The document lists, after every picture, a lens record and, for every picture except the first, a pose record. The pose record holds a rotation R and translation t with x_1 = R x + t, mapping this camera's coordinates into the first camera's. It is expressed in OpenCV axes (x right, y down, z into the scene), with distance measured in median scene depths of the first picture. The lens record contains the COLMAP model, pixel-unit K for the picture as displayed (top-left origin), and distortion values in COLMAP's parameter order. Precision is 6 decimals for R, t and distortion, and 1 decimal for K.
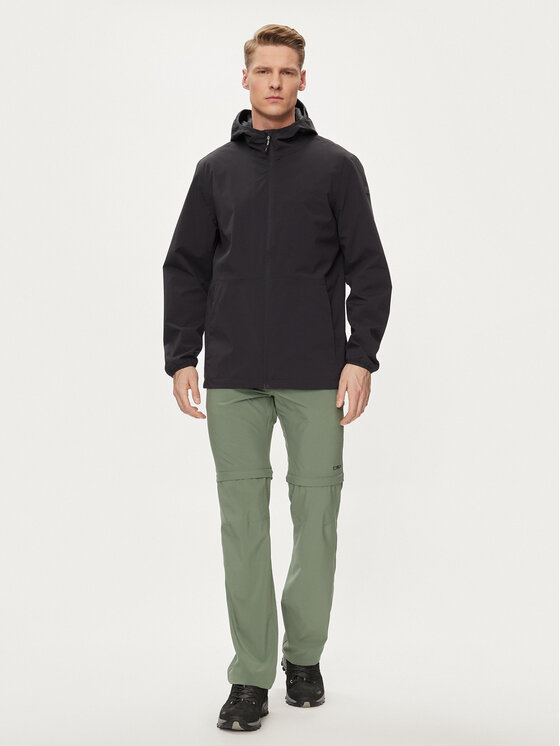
lens RADIAL K [[1047.1, 0, 280.7], [0, 1047.1, 373.9], [0, 0, 1]] dist [-0.037763, 0.000000]
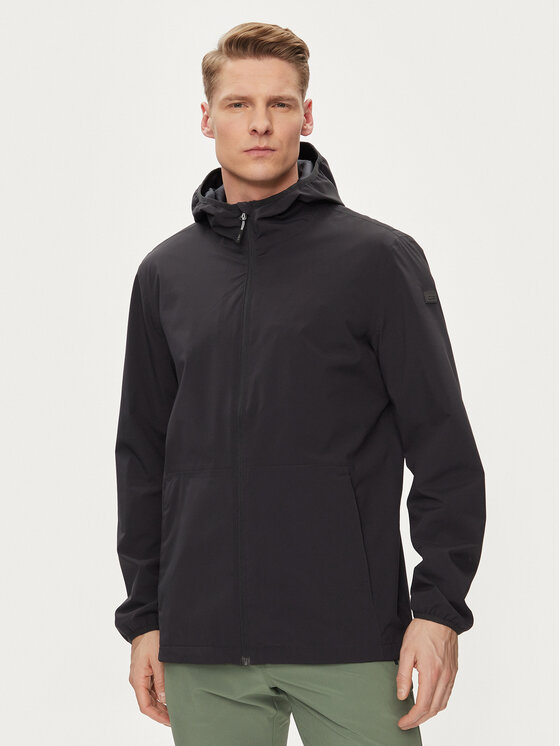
lens RADIAL K [[1047.1, 0, 279.5], [0, 1047.1, 372.4], [0, 0, 1]] dist [-0.037763, 0.000000]
pose [[0.998662, -0.046865, 0.021862, -0.013365], [0.048141, 0.996913, -0.062030, -0.108402], [-0.018888, 0.062999, 0.997835, 0.442922]]
